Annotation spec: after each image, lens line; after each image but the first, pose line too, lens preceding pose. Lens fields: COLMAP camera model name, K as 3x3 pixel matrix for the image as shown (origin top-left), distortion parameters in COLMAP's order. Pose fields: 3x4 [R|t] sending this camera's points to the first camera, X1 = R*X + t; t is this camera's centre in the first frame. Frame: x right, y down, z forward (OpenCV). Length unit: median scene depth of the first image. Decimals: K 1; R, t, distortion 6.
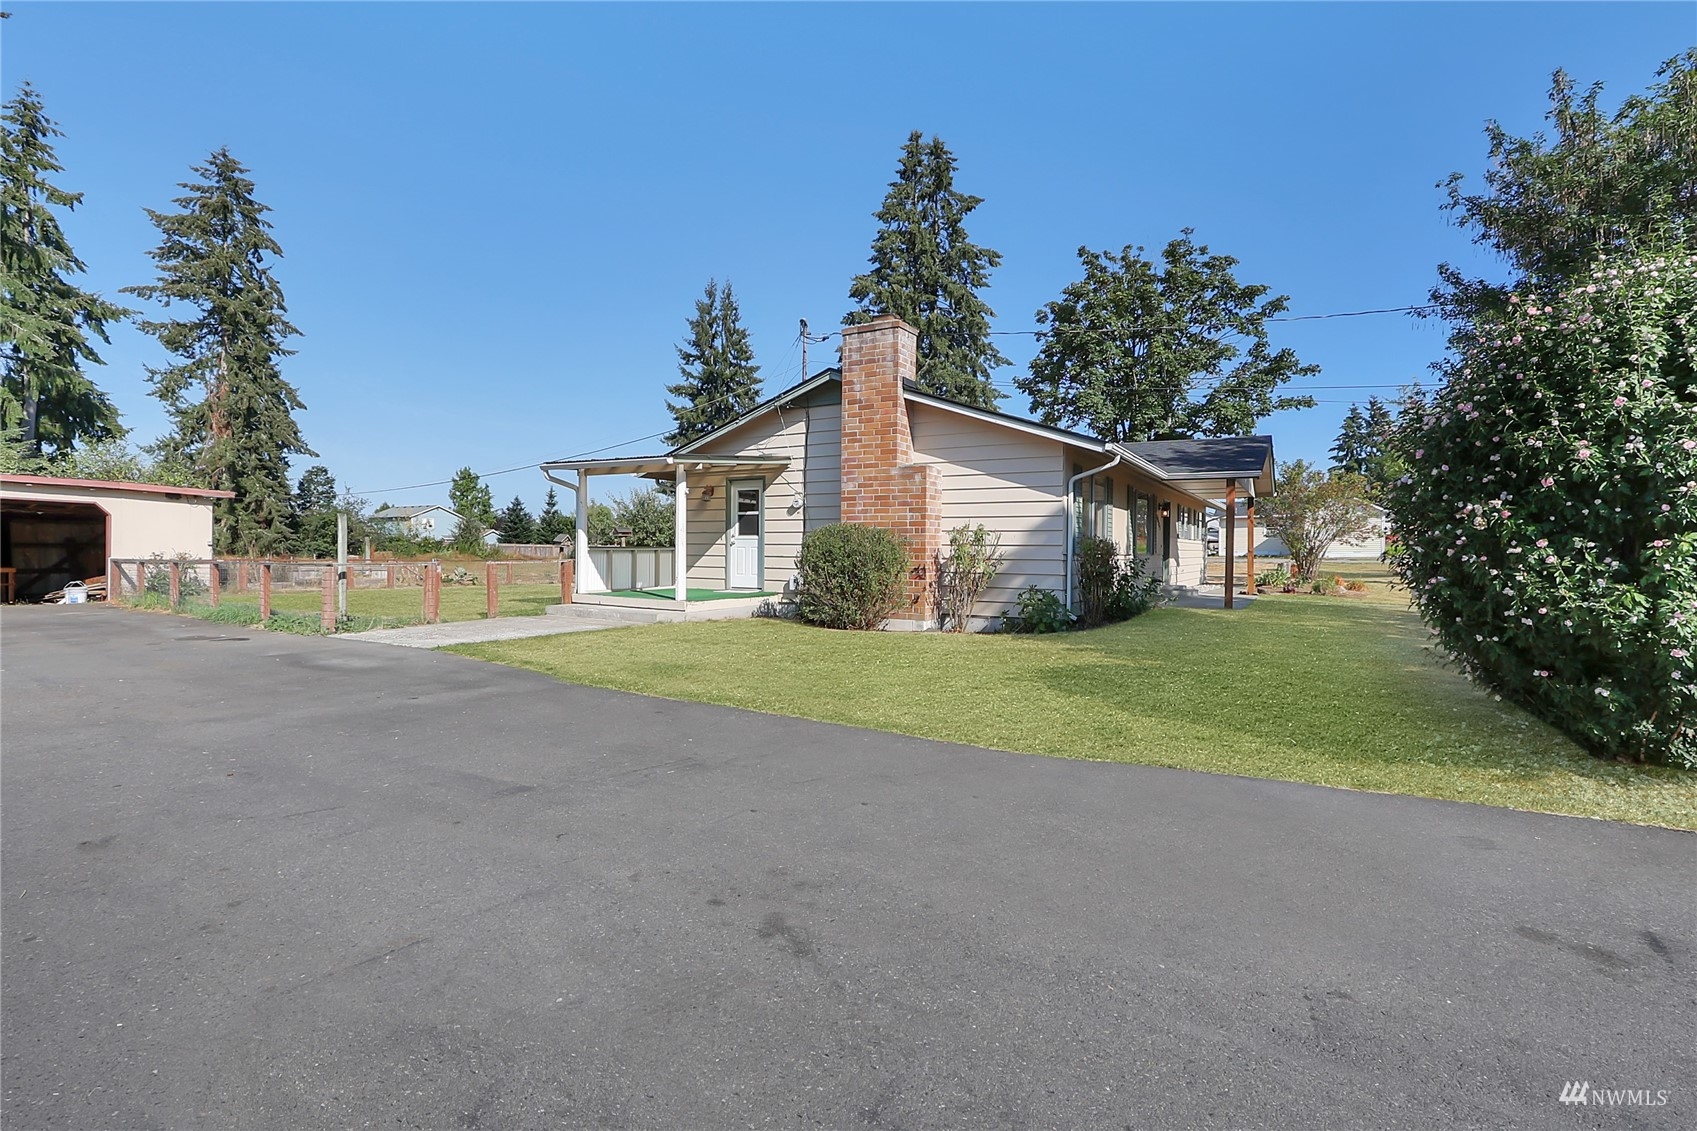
lens RADIAL K [[794.8, 0, 842.6], [0, 794.8, 563.7], [0, 0, 1]] dist [-0.014692, 0.000693]
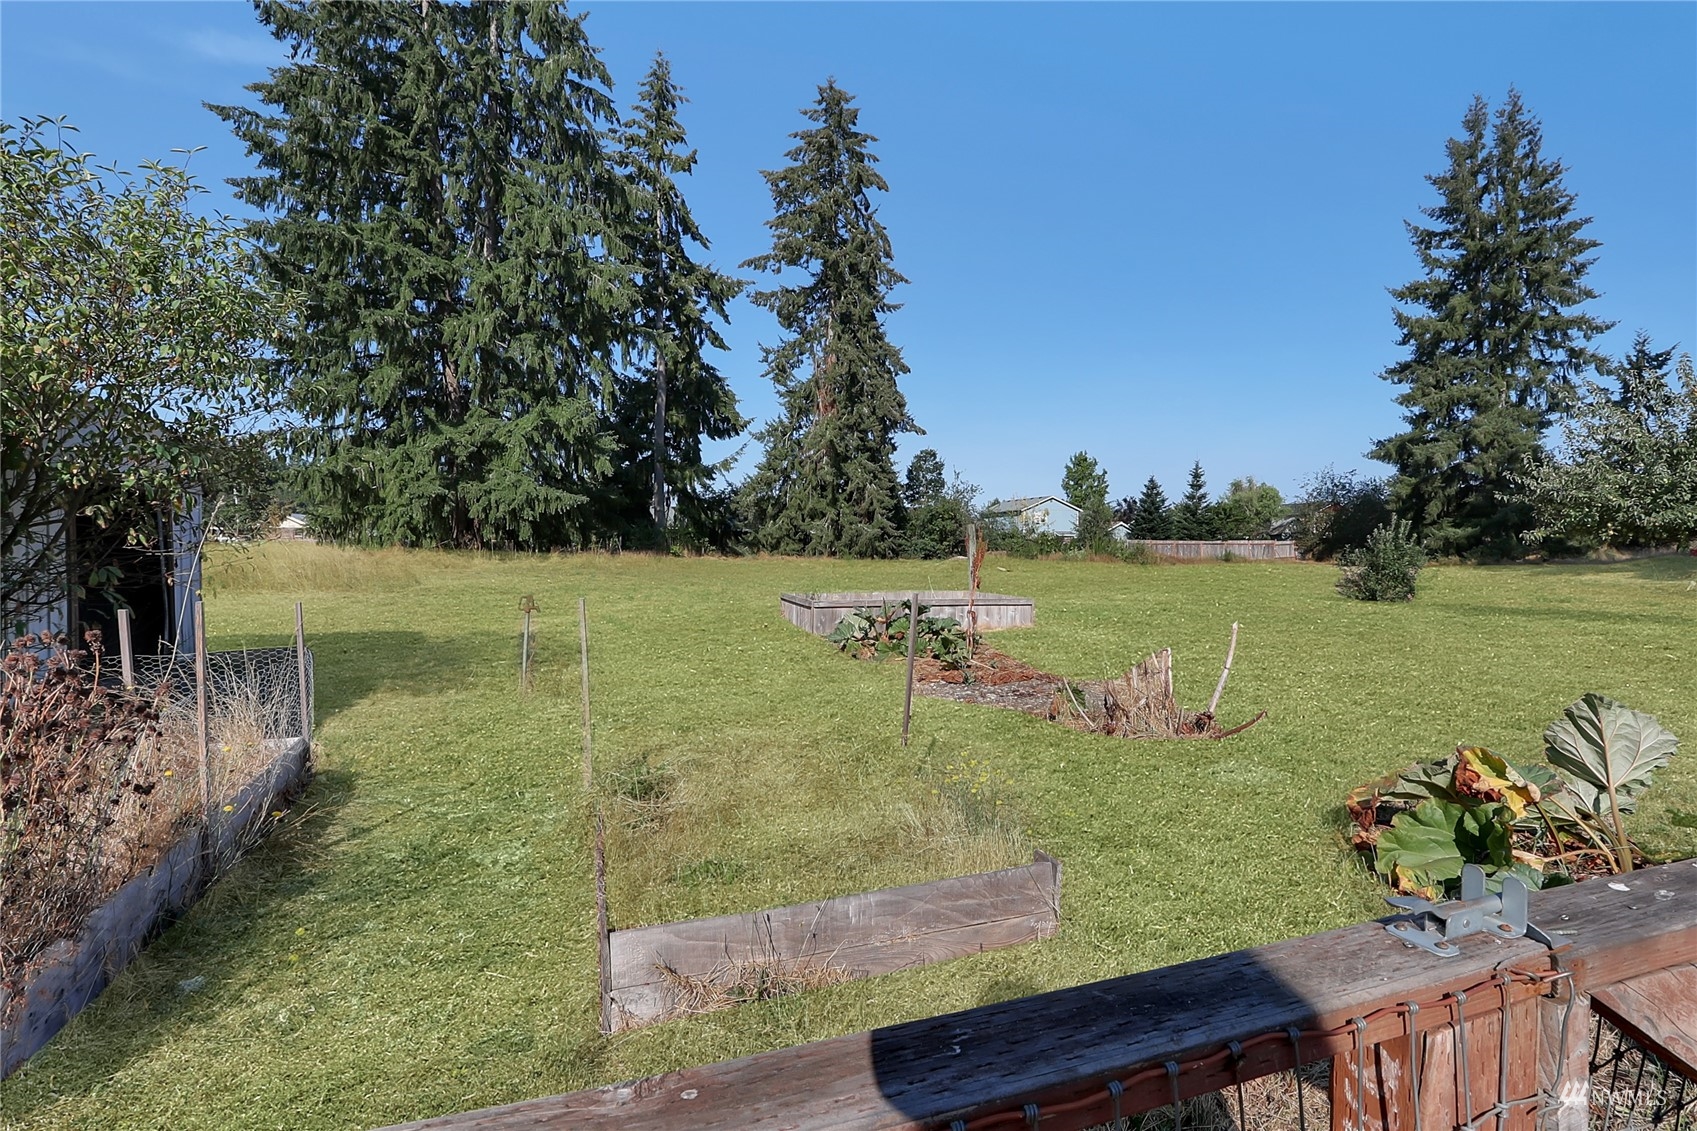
lens RADIAL K [[794.8, 0, 842.6], [0, 794.8, 563.7], [0, 0, 1]] dist [-0.014692, 0.000693]
pose [[0.756043, 0.009007, -0.654460, -0.207465], [-0.006896, 0.999959, 0.005797, -0.007271], [0.654485, 0.000130, 0.756075, 0.352481]]
